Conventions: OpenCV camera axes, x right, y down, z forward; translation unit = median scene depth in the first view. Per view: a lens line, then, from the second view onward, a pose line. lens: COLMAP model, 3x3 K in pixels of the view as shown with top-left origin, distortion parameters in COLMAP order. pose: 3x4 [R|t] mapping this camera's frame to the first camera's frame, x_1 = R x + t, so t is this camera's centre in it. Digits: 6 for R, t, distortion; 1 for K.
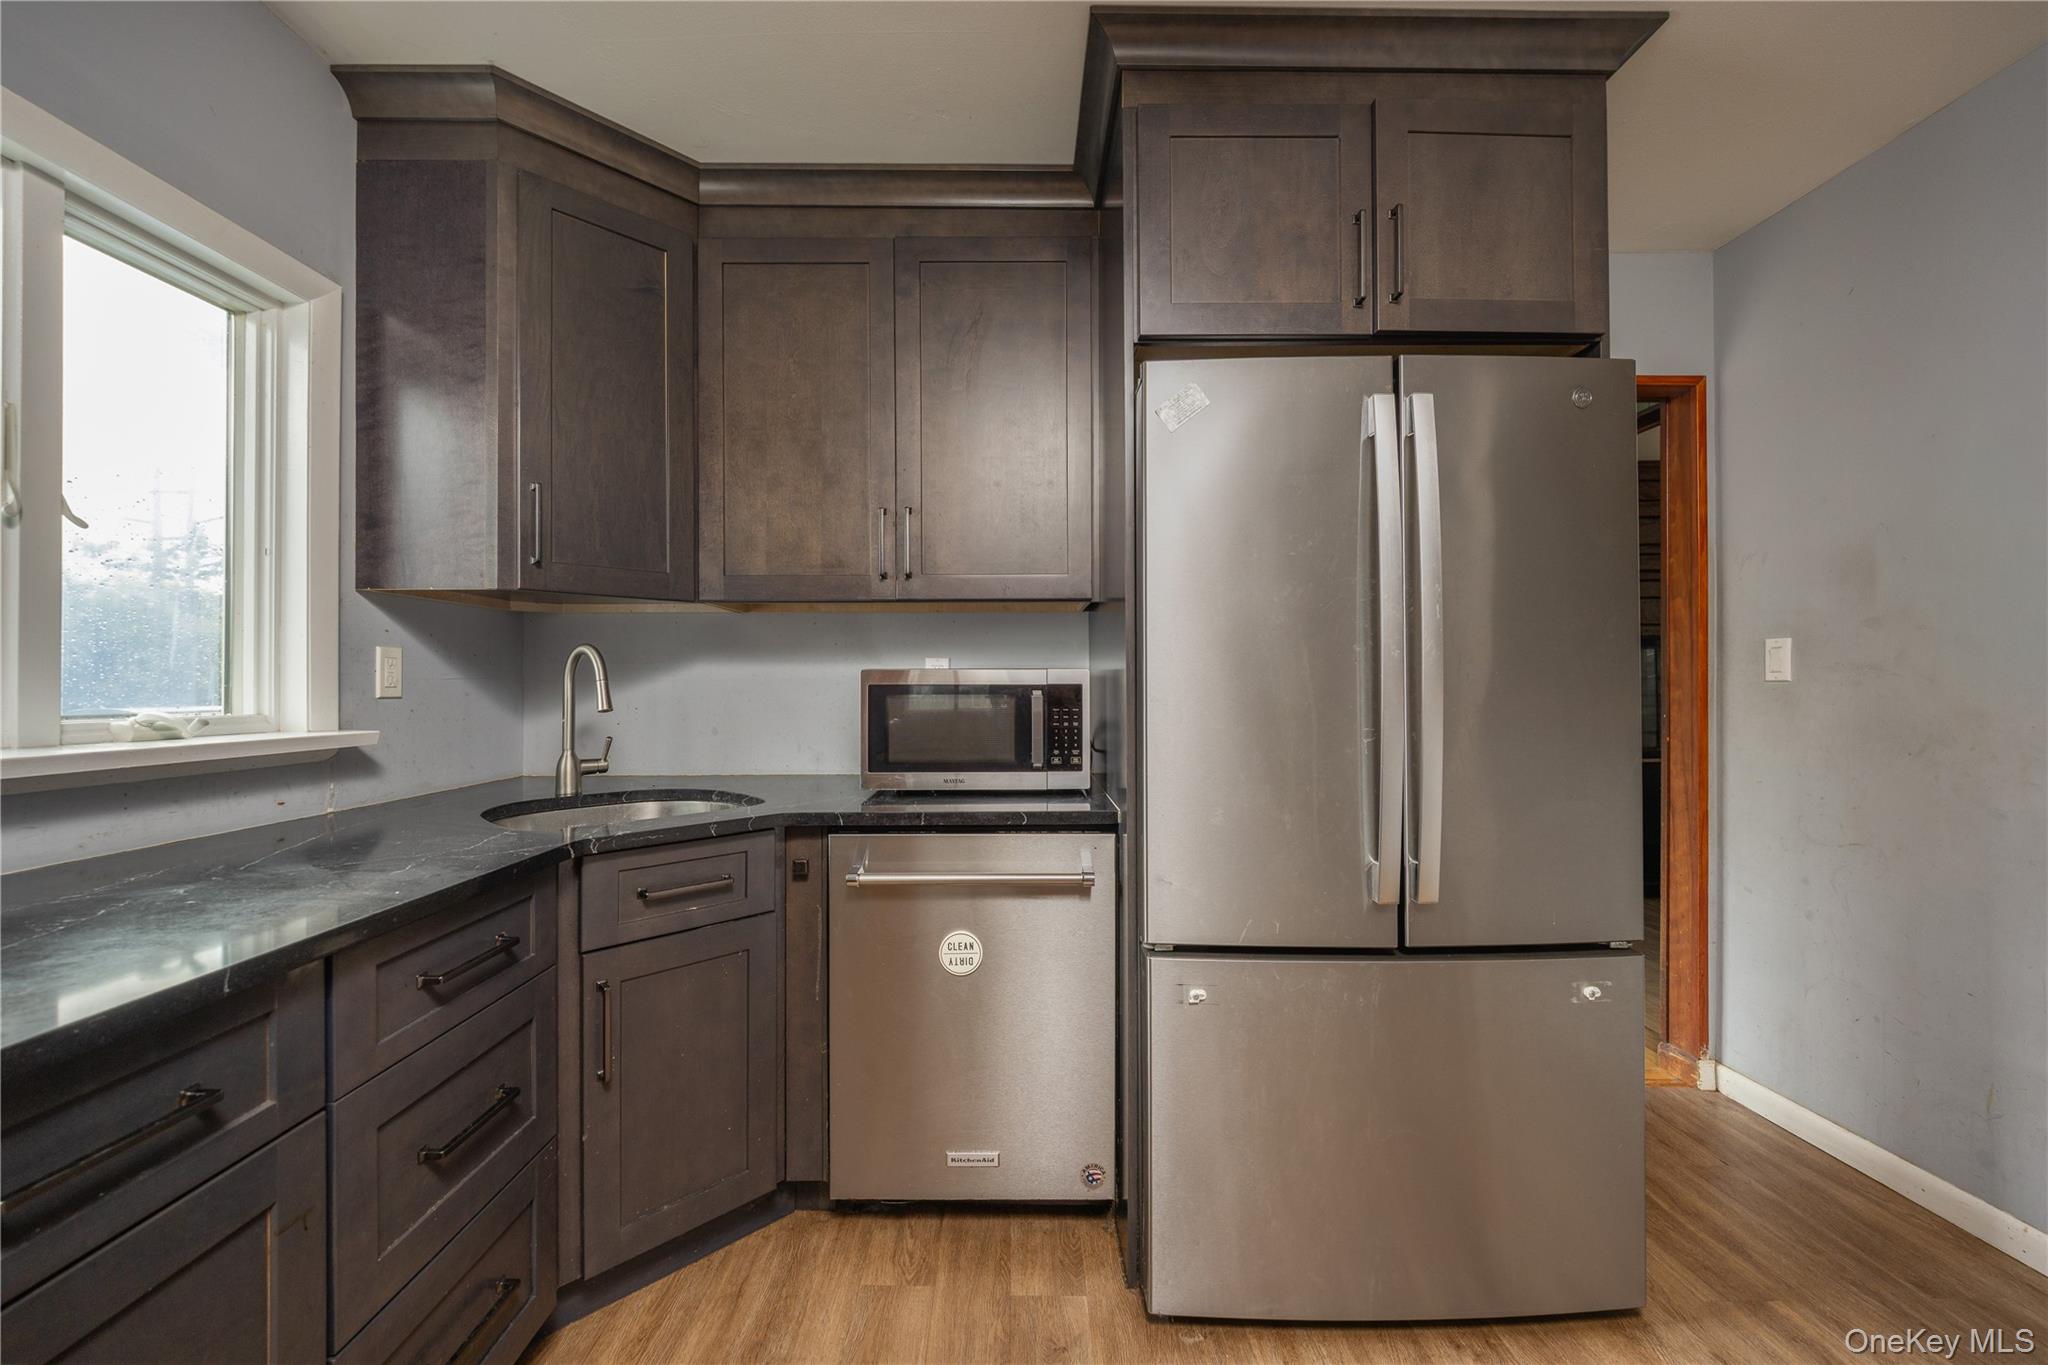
lens RADIAL K [[827.2, 0, 1021.2], [0, 827.2, 679.7], [0, 0, 1]] dist [-0.002761, 0.002231]
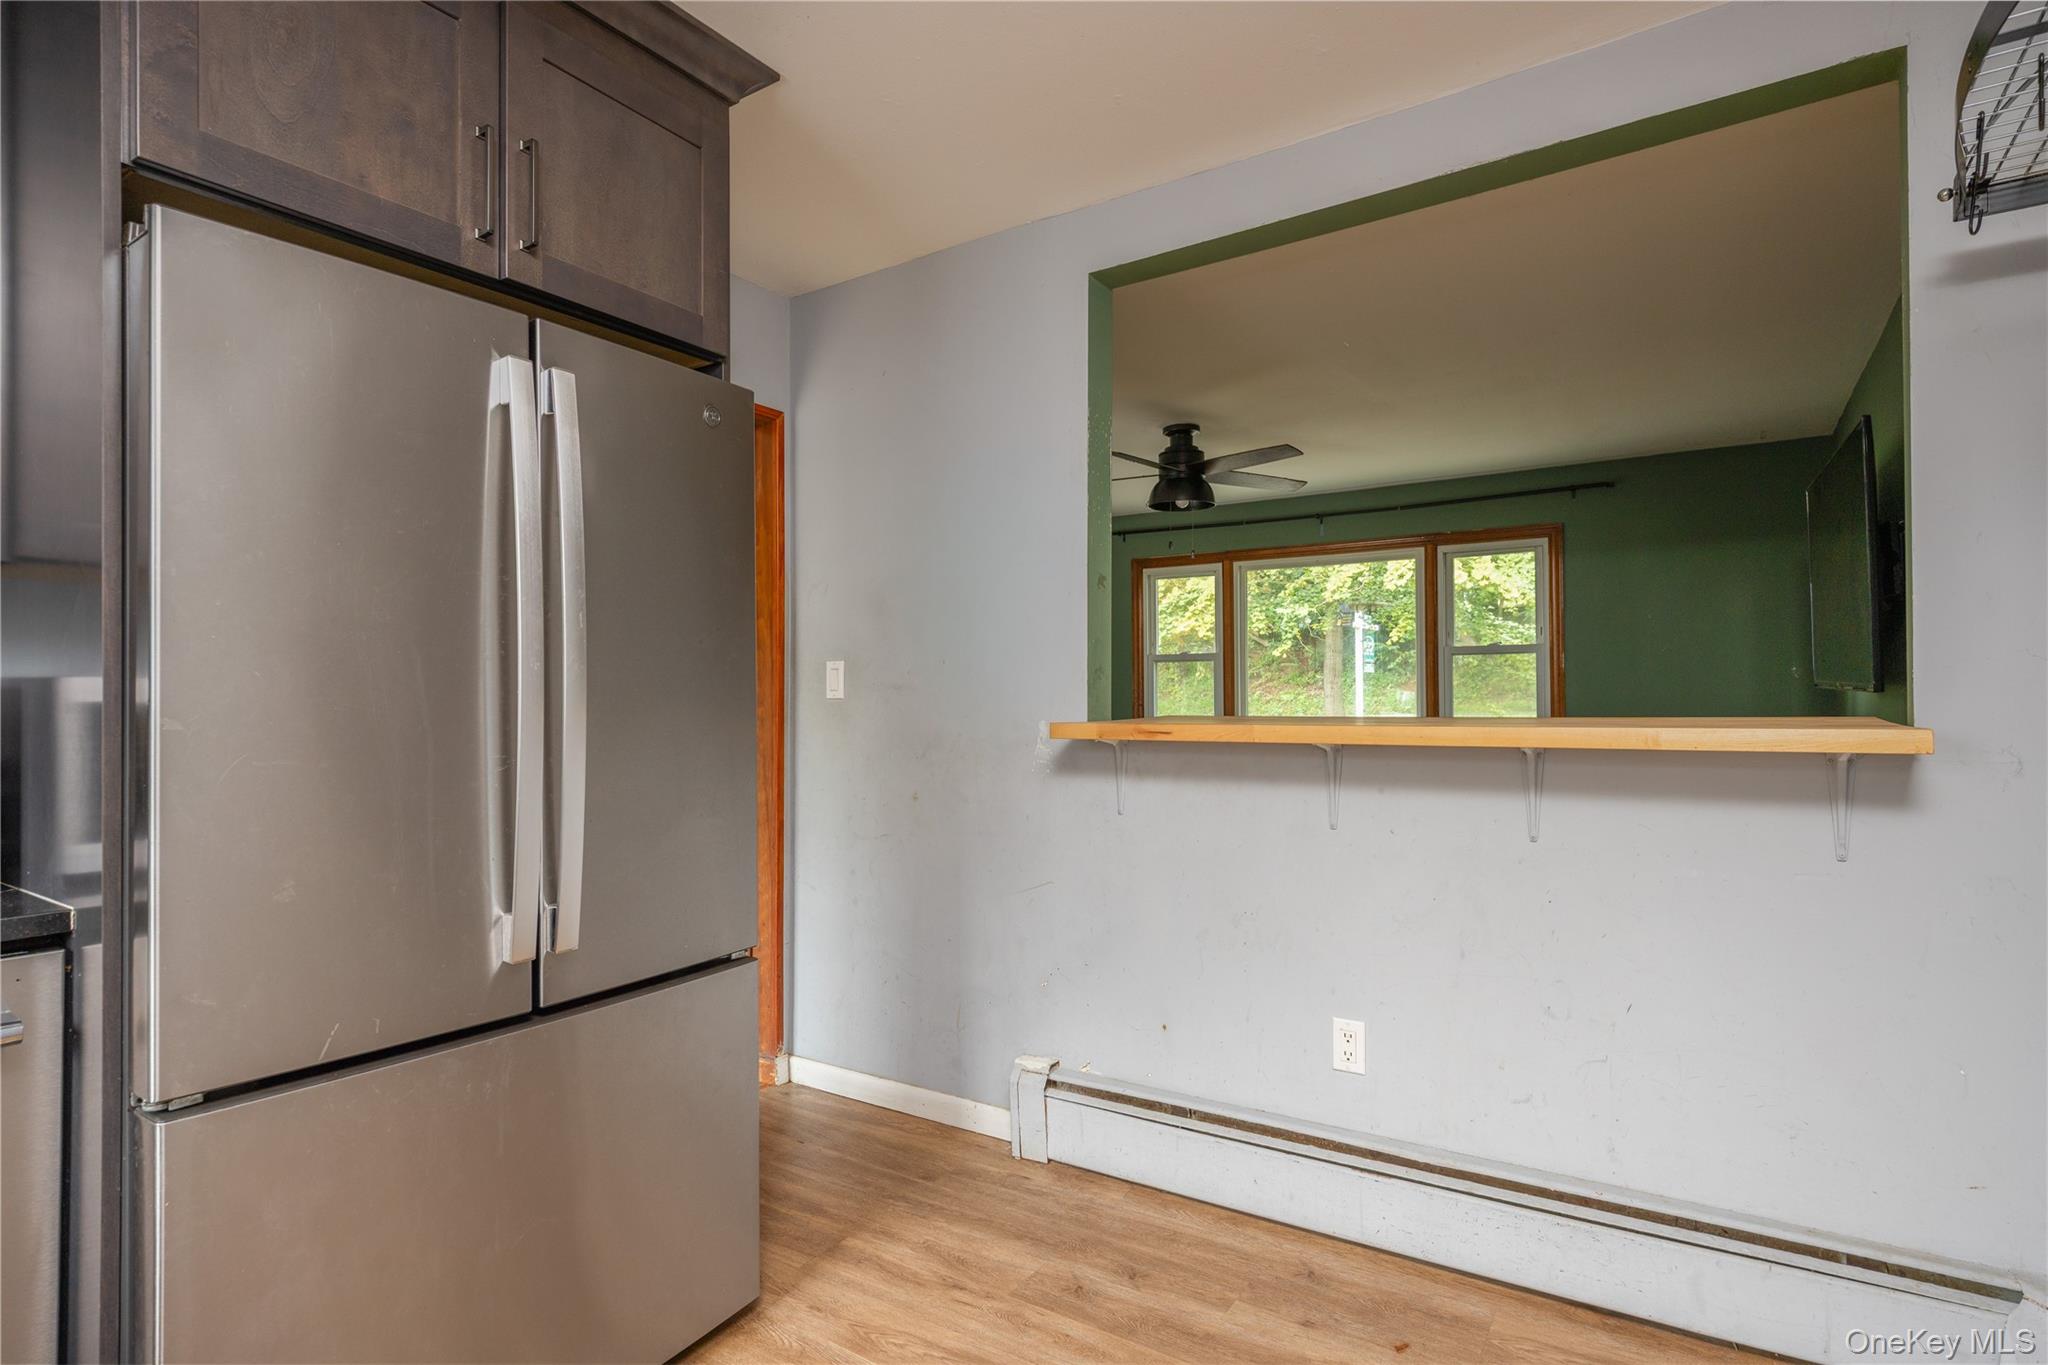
lens RADIAL K [[1089.9, 0, 1024.8], [0, 1089.9, 688.2], [0, 0, 1]] dist [0.023583, -0.001634]
pose [[0.559068, 0.008797, 0.829075, -0.197916], [-0.002401, 0.999957, -0.008992, 0.000067], [-0.829119, 0.003037, 0.559065, -0.054041]]
